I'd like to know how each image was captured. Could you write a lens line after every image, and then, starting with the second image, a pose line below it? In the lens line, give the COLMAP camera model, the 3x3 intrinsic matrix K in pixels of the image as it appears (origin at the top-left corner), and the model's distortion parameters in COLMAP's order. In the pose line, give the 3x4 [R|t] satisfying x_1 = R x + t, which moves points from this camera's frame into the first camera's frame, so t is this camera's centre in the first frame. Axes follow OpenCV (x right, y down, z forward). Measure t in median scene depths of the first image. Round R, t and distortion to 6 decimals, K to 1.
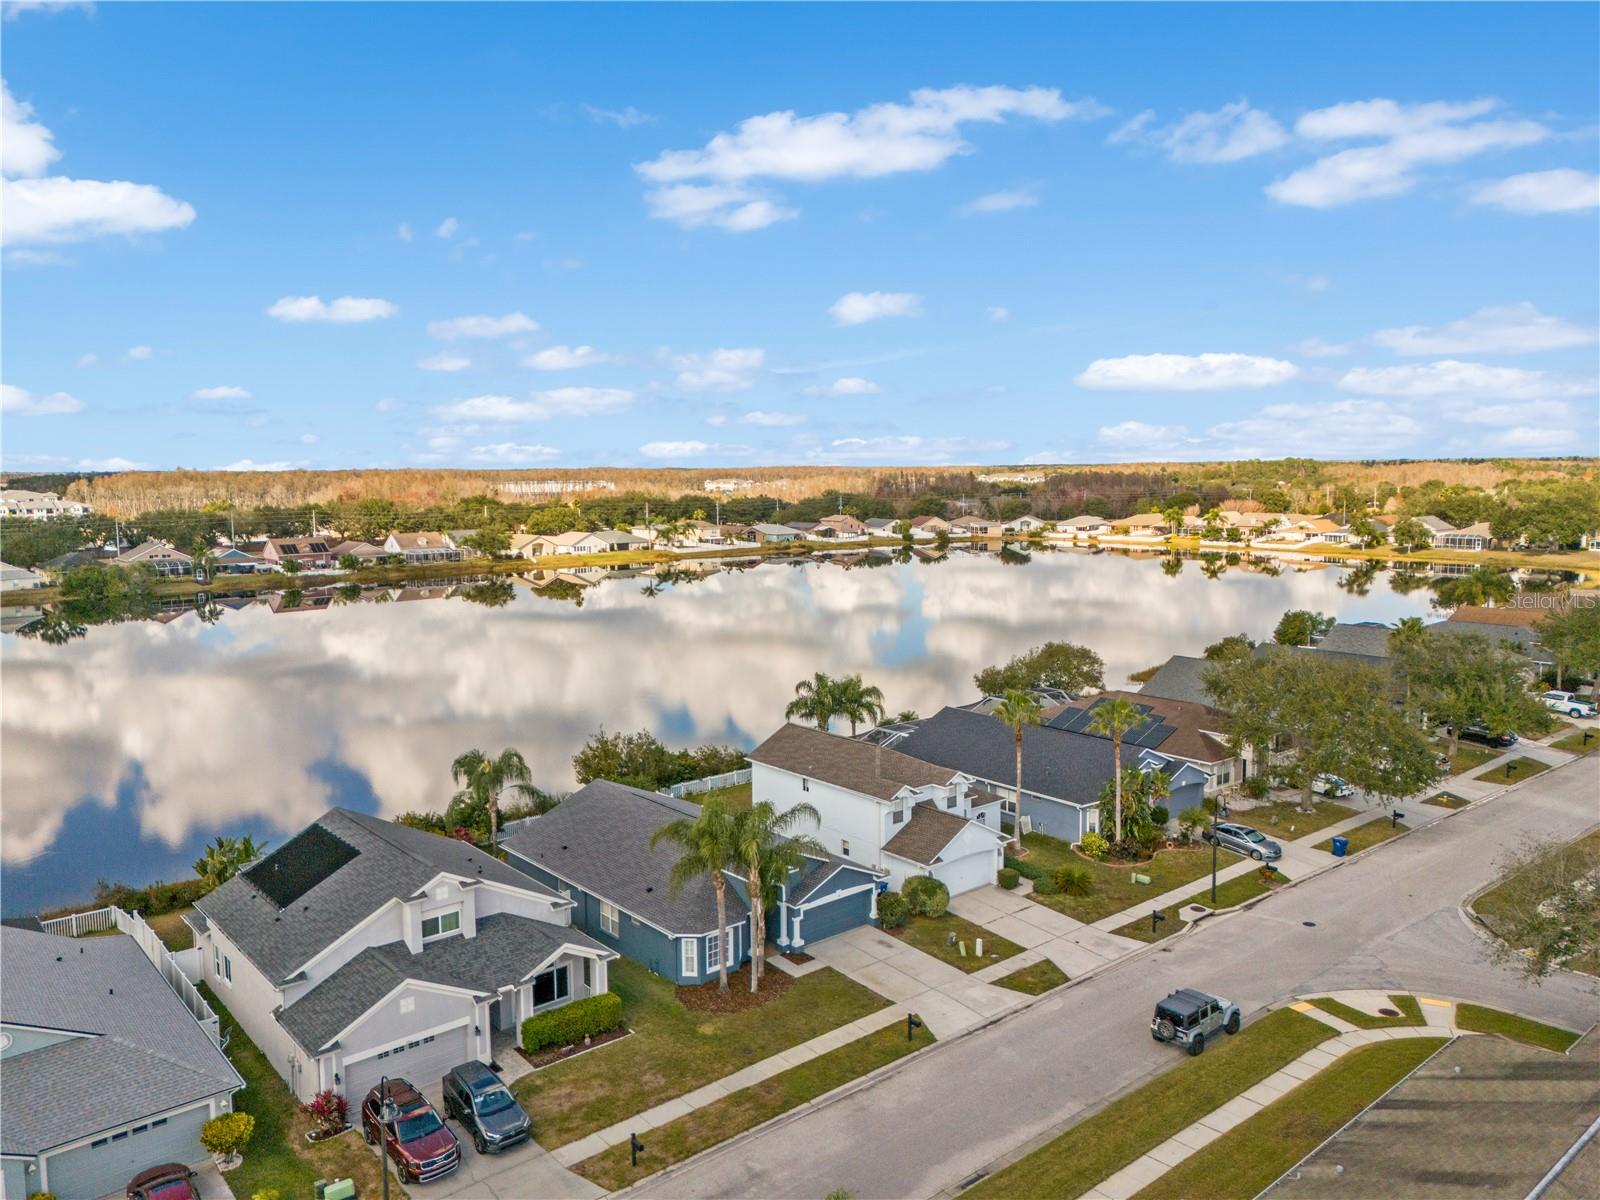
lens RADIAL K [[1173.0, 0, 804.8], [0, 1173.0, 599.1], [0, 0, 1]] dist [0.072365, -0.058028]
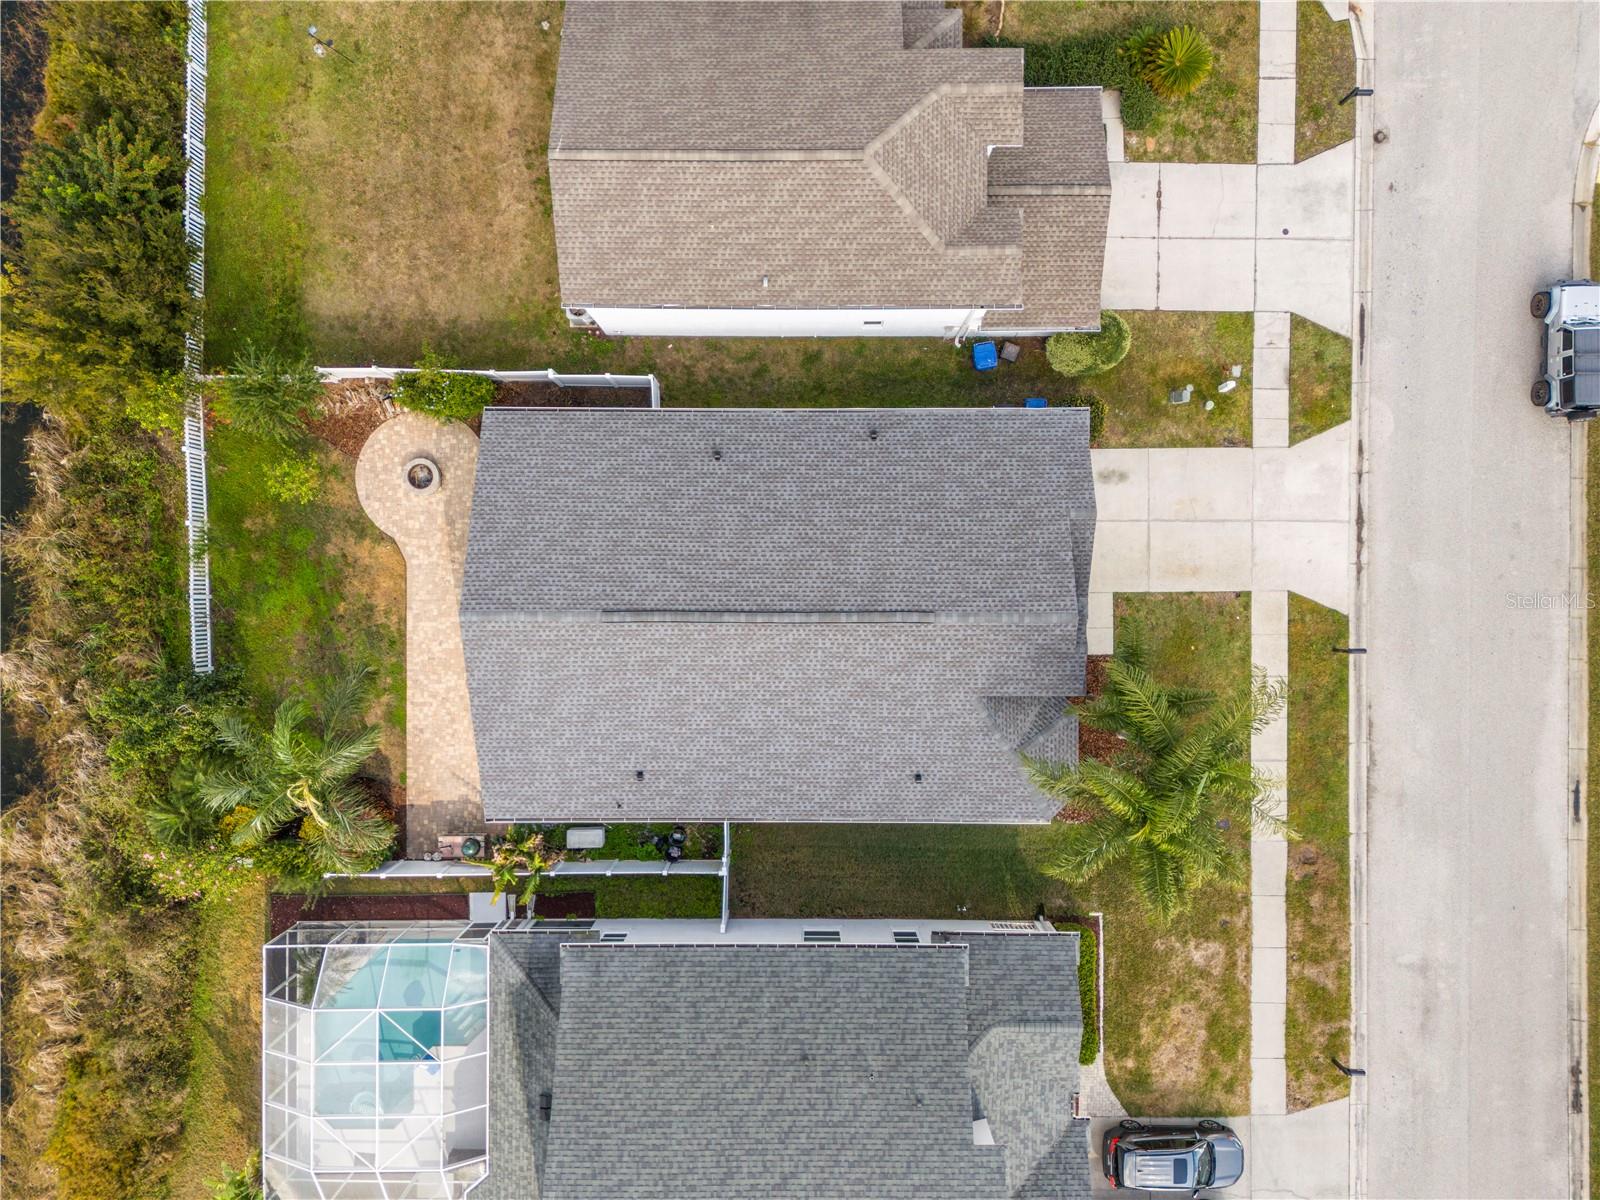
lens RADIAL K [[1173.0, 0, 804.9], [0, 1173.0, 601.6], [0, 0, 1]] dist [0.072365, -0.058028]
pose [[0.648706, -0.761023, -0.004910, -0.085292], [0.088451, 0.068986, 0.993689, -0.341394], [-0.755882, -0.645046, 0.112065, 0.925063]]
